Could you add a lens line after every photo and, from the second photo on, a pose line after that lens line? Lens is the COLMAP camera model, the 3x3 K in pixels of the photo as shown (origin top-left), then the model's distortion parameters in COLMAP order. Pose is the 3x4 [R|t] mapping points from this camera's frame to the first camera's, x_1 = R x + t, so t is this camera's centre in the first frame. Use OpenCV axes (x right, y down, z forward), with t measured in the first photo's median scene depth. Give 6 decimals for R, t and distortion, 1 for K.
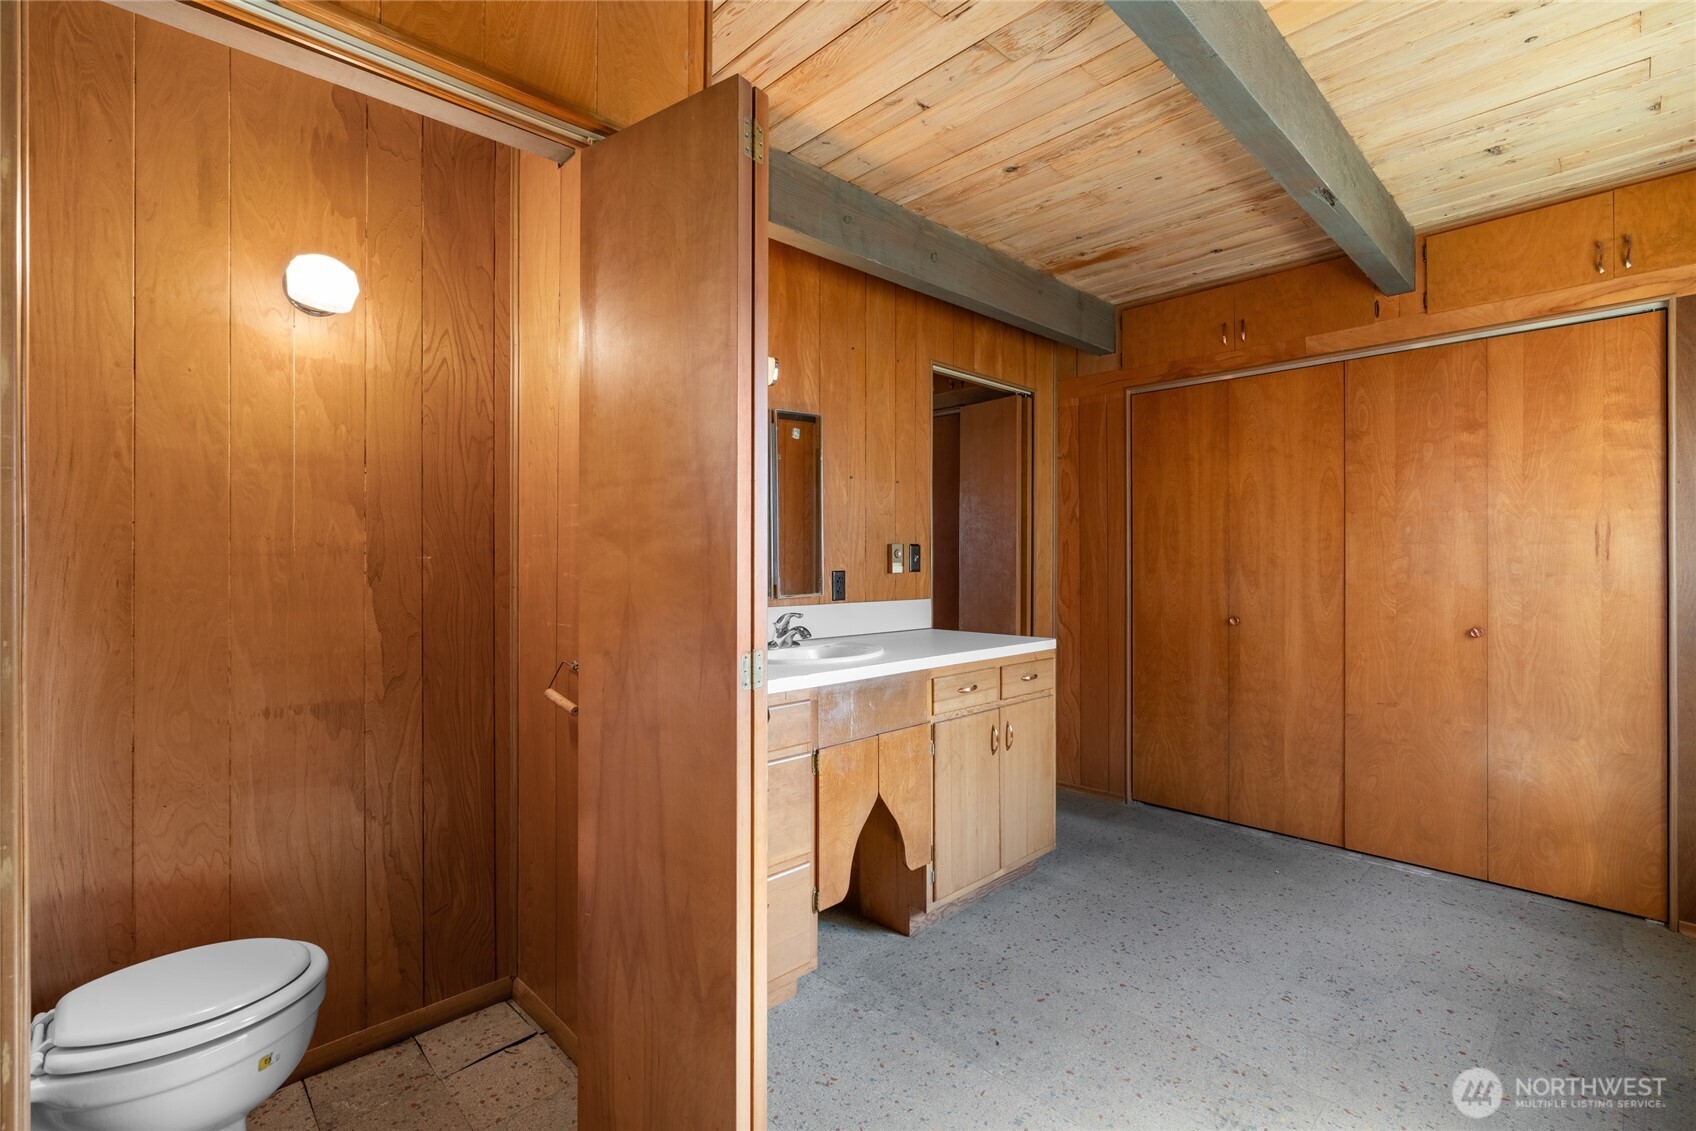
lens RADIAL K [[770.2, 0, 848.0], [0, 770.2, 565.5], [0, 0, 1]] dist [-0.020435, 0.010048]
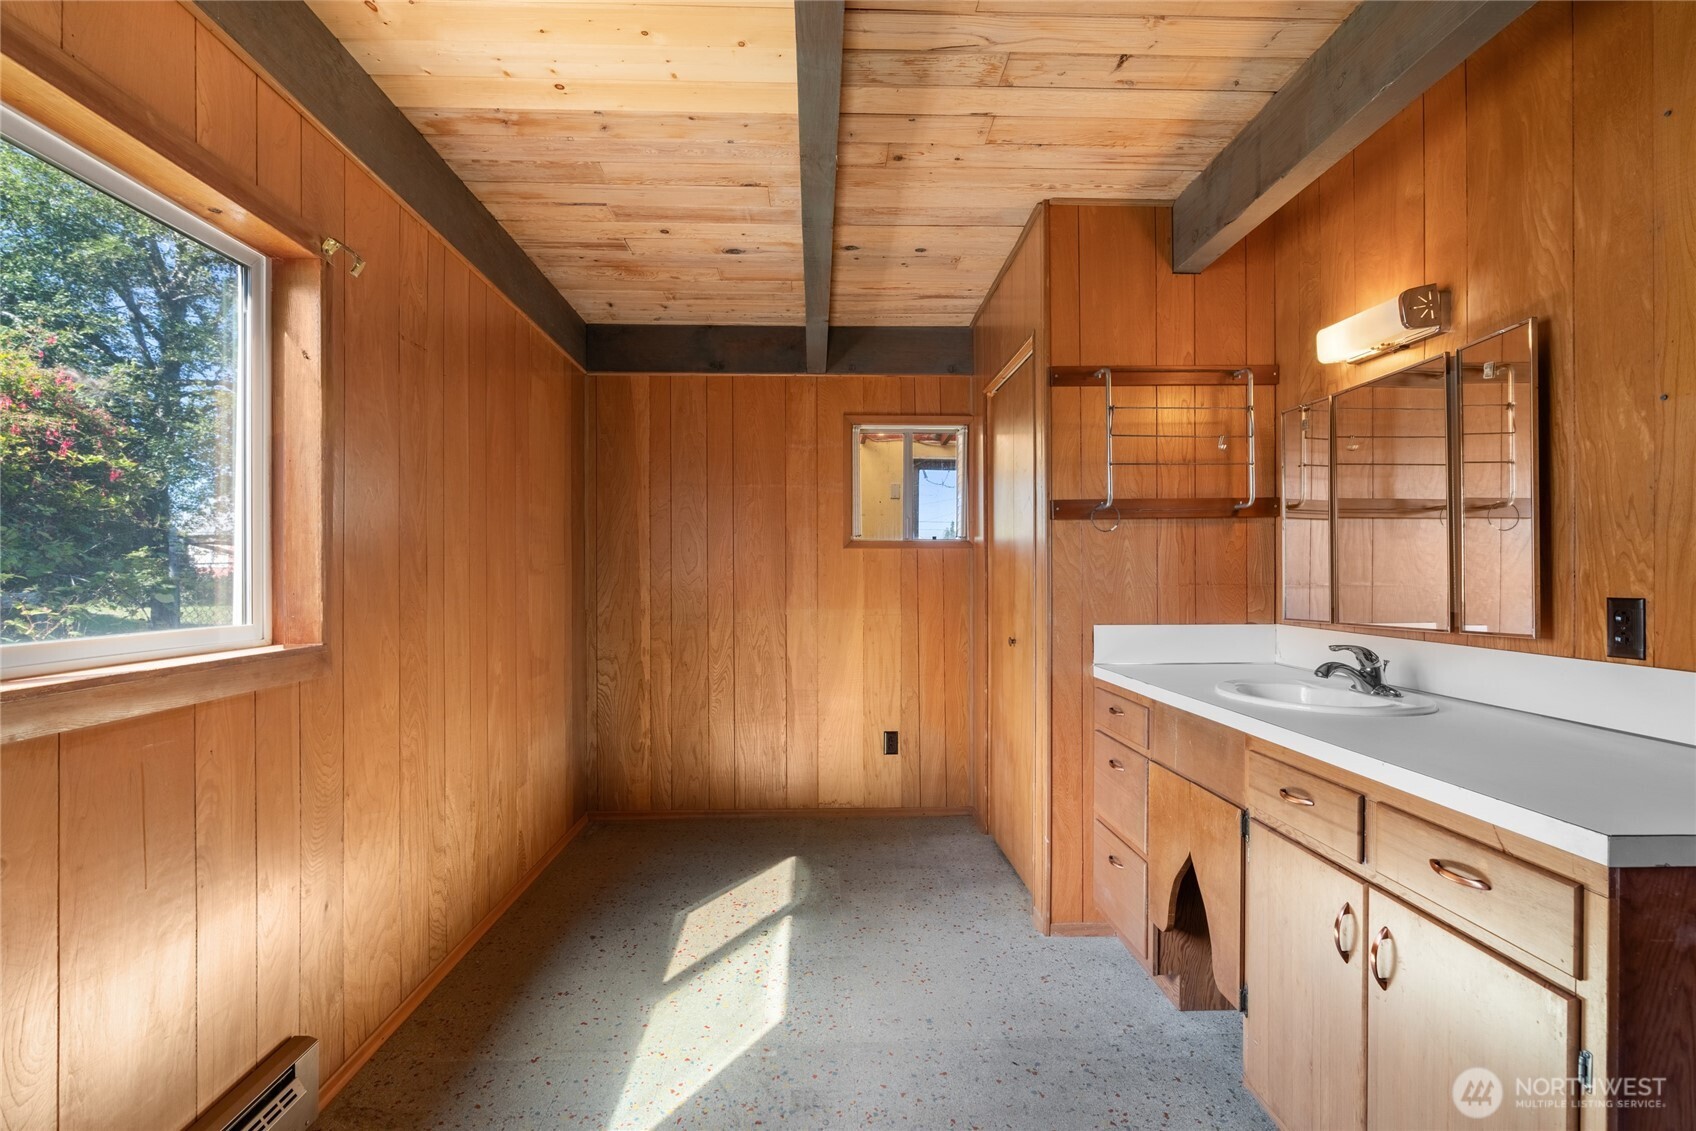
lens RADIAL K [[770.2, 0, 848.0], [0, 770.2, 565.5], [0, 0, 1]] dist [-0.020435, 0.010048]
pose [[-0.670498, 0.003533, -0.741903, 0.861730], [-0.002516, 0.999972, 0.007036, -0.017948], [0.741907, 0.006584, -0.670470, 1.207529]]
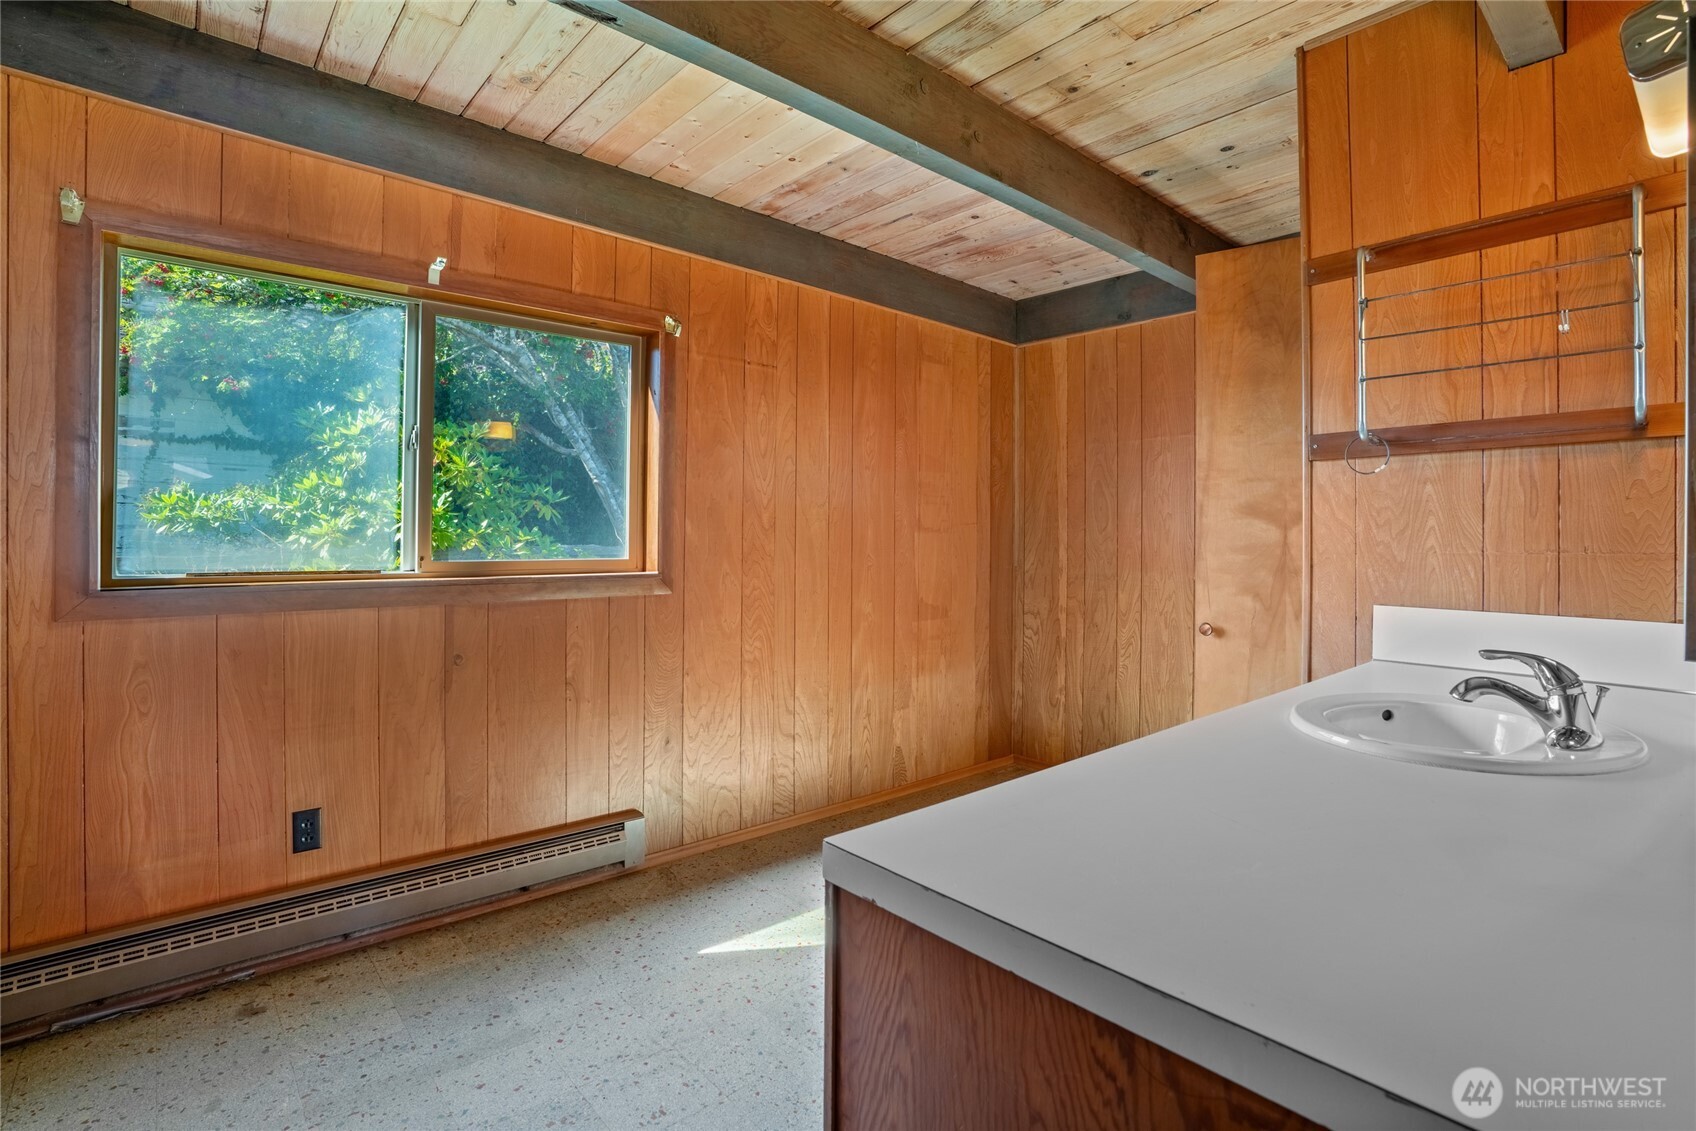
lens RADIAL K [[804.8, 0, 853.5], [0, 804.8, 514.9], [0, 0, 1]] dist [-0.058152, 0.012894]
pose [[-0.999486, 0.003190, 0.031901, 0.313515], [0.002898, 0.999954, -0.009187, -0.012139], [-0.031929, -0.009090, -0.999449, 1.554974]]
